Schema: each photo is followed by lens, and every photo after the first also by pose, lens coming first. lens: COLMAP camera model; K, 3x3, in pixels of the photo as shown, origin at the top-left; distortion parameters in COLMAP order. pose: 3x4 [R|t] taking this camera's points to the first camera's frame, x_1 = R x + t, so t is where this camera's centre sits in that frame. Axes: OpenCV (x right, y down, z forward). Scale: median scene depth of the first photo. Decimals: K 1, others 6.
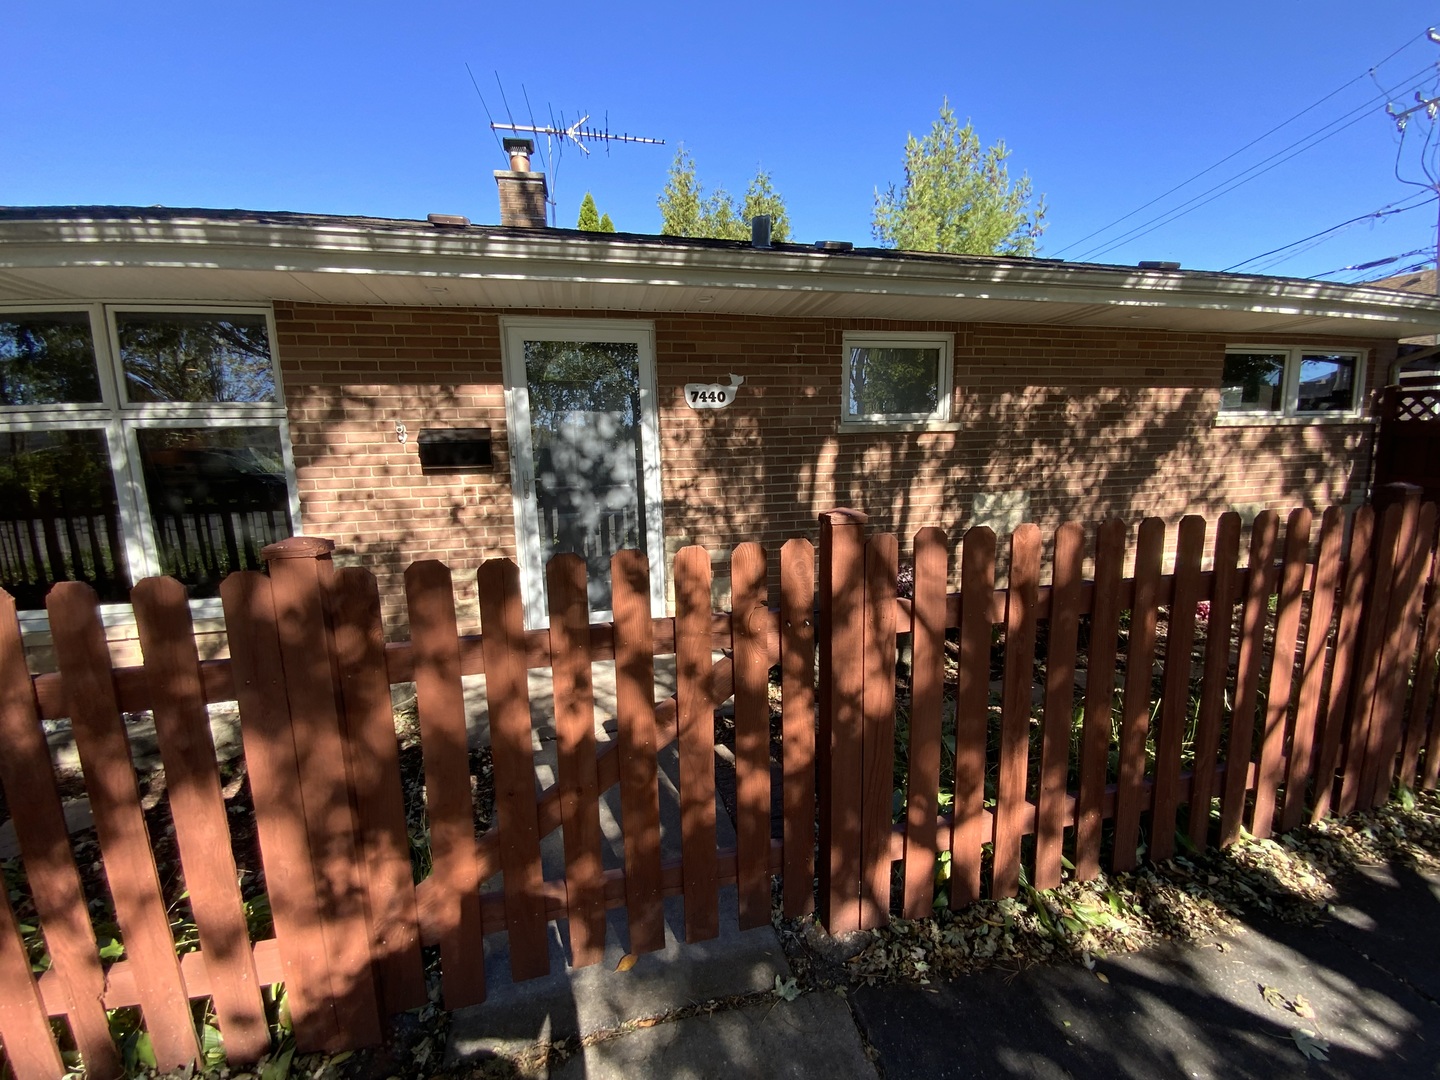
lens RADIAL K [[579.1, 0, 719.4], [0, 579.1, 543.3], [0, 0, 1]] dist [0.026238, -0.020248]
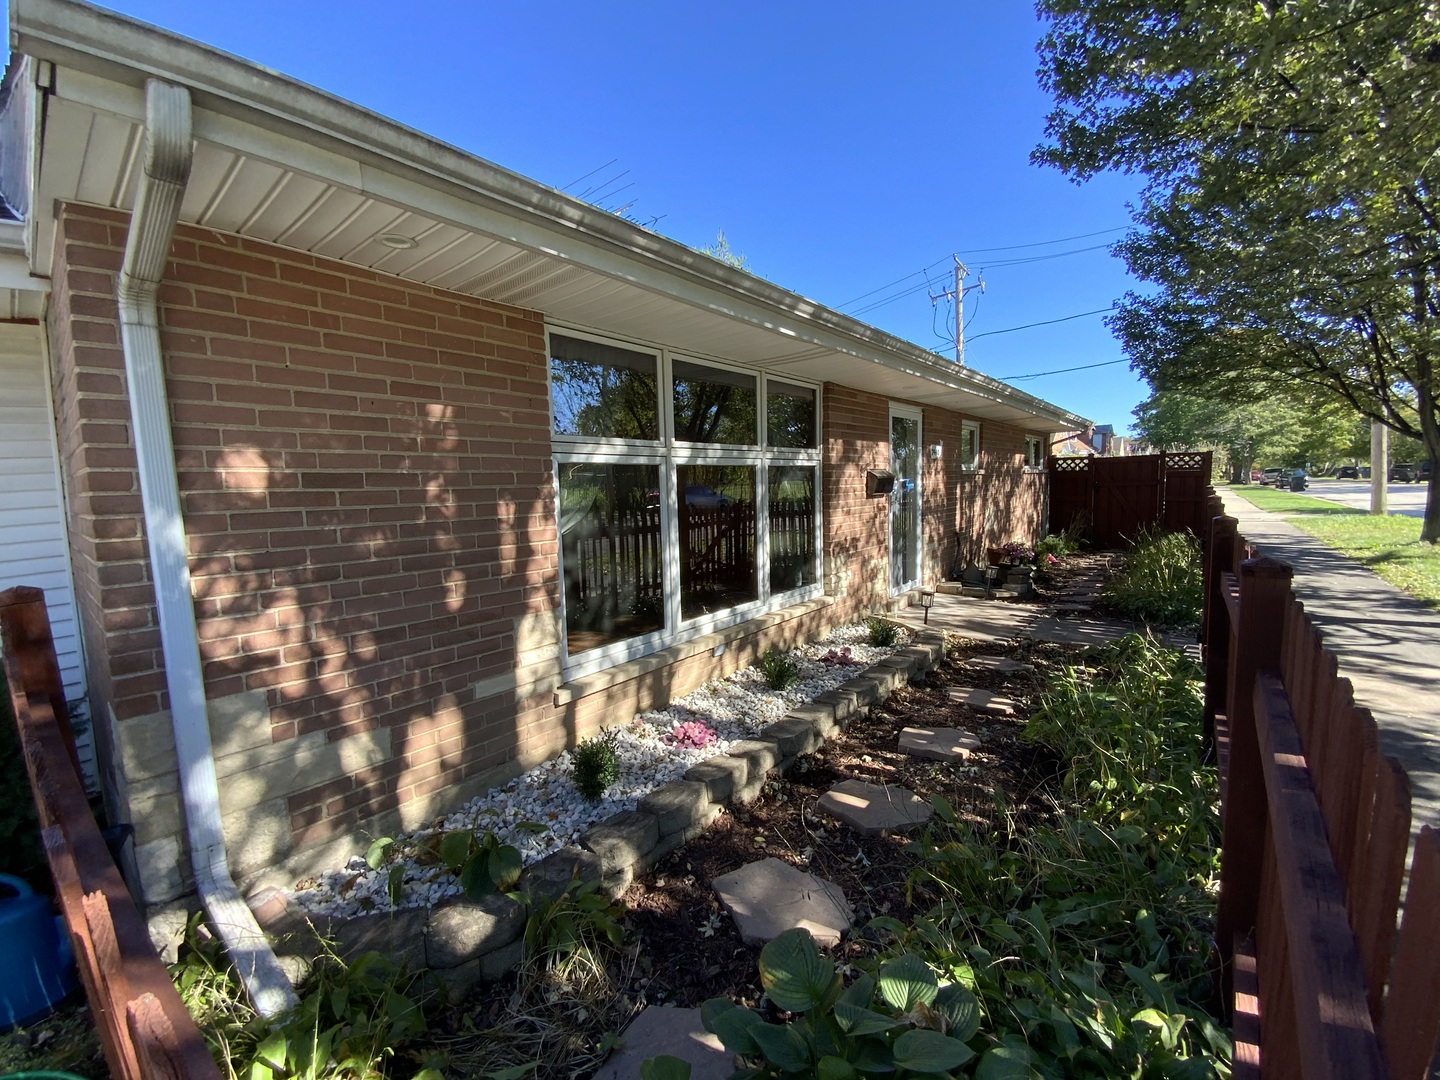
lens RADIAL K [[583.1, 0, 725.9], [0, 583.1, 542.0], [0, 0, 1]] dist [0.025304, -0.021321]
pose [[0.779749, -0.062910, 0.622923, -1.573330], [0.110959, 0.993075, -0.038602, -0.001312], [-0.616181, 0.099219, 0.781330, 0.100724]]
